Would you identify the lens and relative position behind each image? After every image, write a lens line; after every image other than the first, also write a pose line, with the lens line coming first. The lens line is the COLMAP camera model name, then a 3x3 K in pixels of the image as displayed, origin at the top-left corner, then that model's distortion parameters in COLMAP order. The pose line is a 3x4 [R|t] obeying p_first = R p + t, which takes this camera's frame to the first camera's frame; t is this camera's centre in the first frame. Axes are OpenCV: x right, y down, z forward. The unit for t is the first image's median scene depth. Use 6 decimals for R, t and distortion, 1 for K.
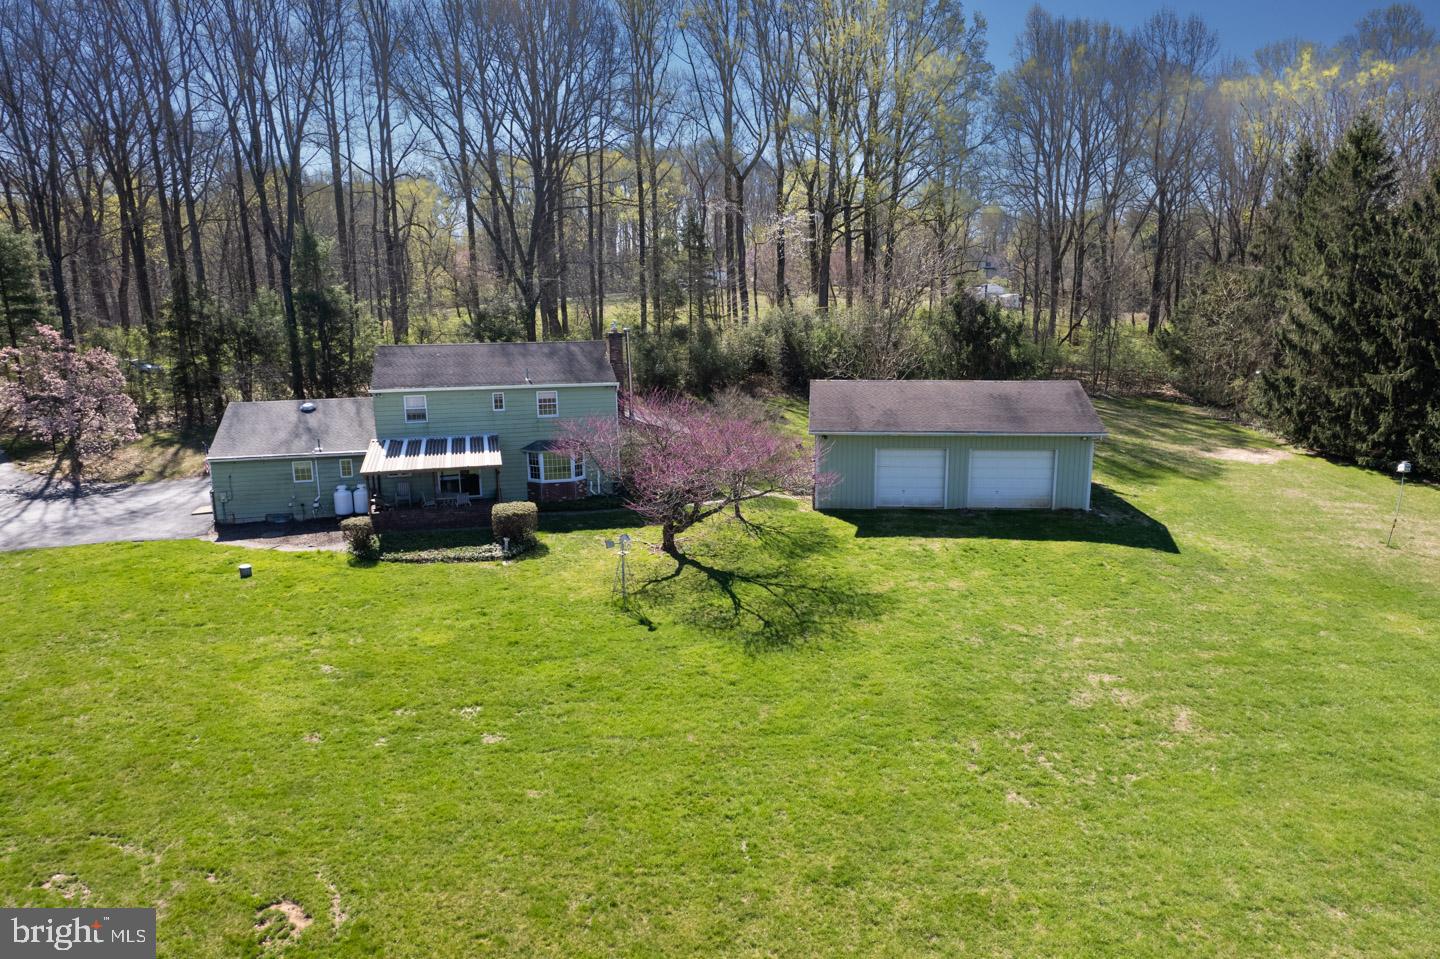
lens RADIAL K [[966.4, 0, 768.7], [0, 966.4, 485.6], [0, 0, 1]] dist [-0.039721, 0.006837]
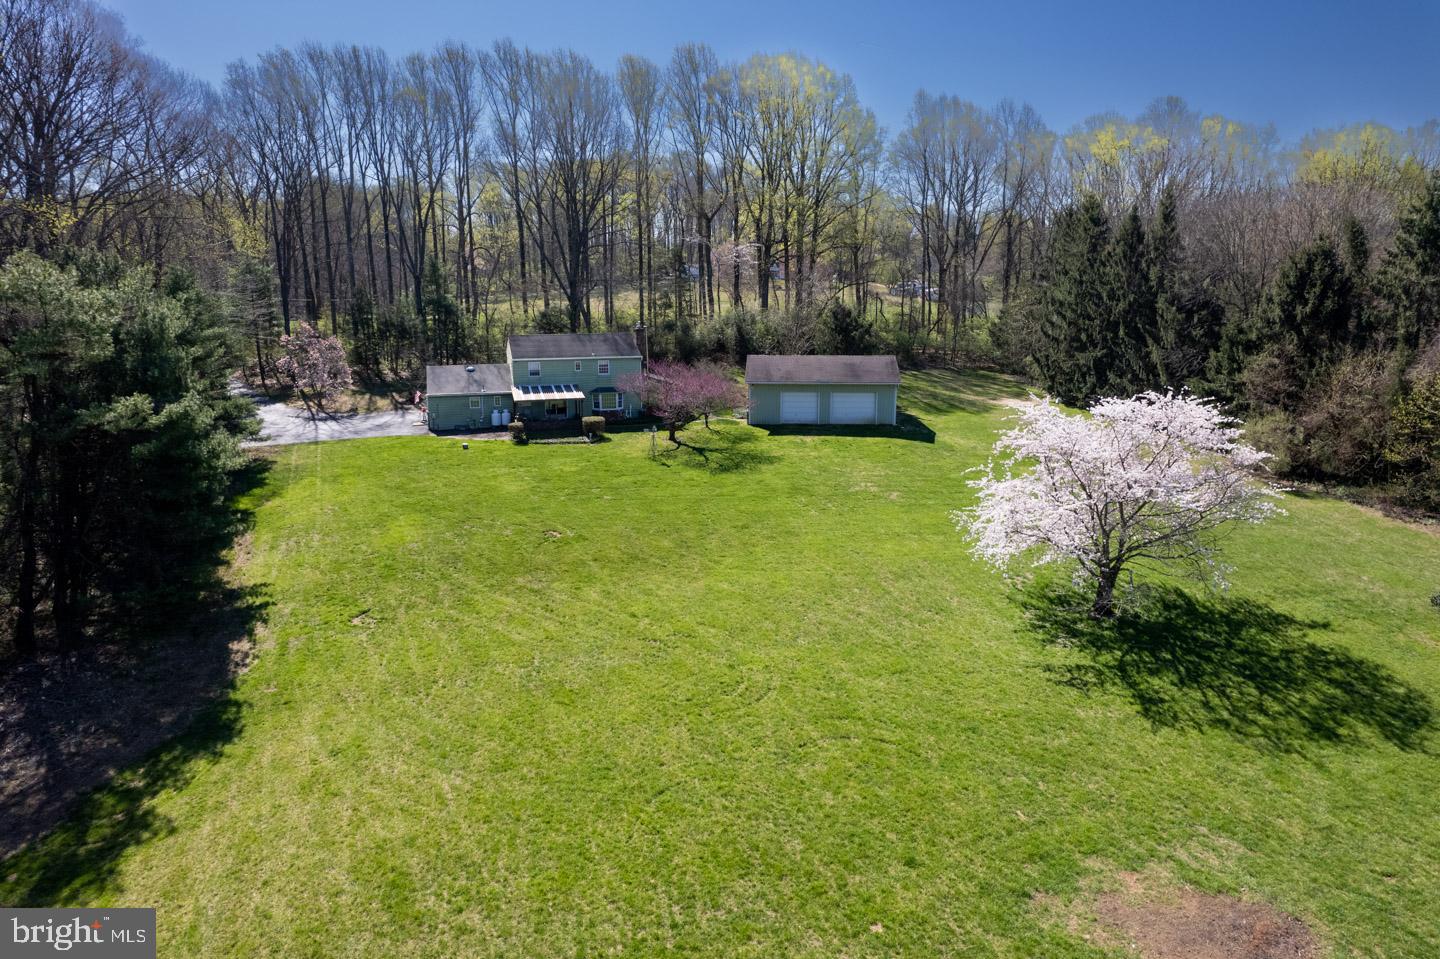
lens RADIAL K [[915.4, 0, 744.8], [0, 915.4, 481.6], [0, 0, 1]] dist [-0.048362, 0.039984]
pose [[0.999942, 0.001186, 0.010715, 0.023751], [-0.001409, 0.999782, 0.020849, 0.105288], [-0.010688, -0.020862, 0.999725, -0.820394]]
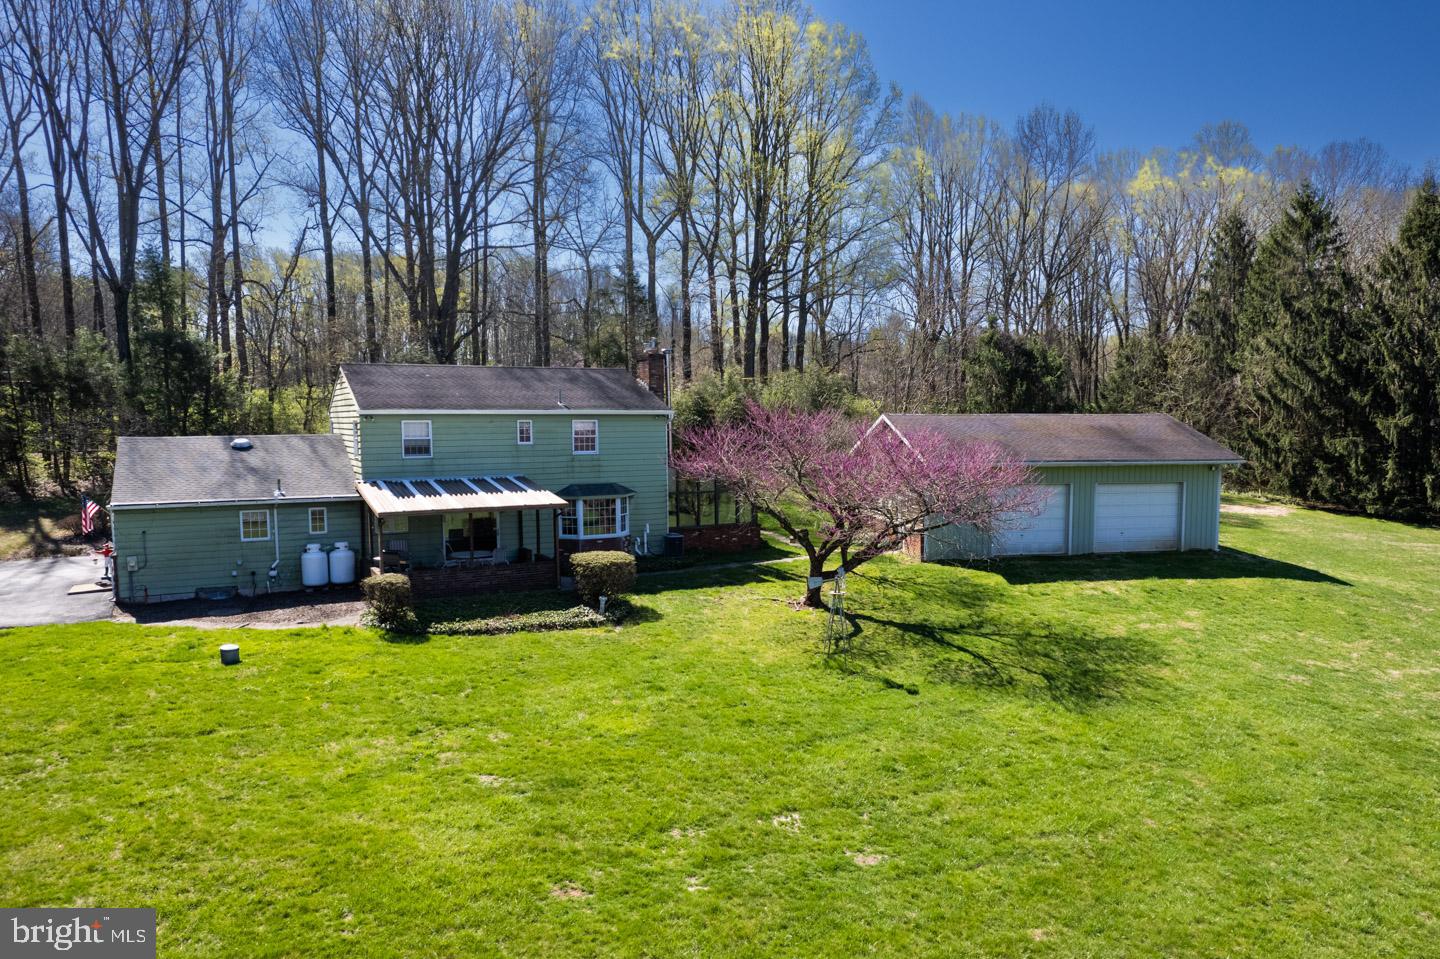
lens RADIAL K [[981.0, 0, 767.0], [0, 981.0, 501.3], [0, 0, 1]] dist [-0.040189, 0.004498]
pose [[0.972960, -0.018820, 0.230208, -0.294492], [0.044649, 0.993201, -0.107513, 0.062379], [-0.226619, 0.114884, 0.967184, 0.237915]]
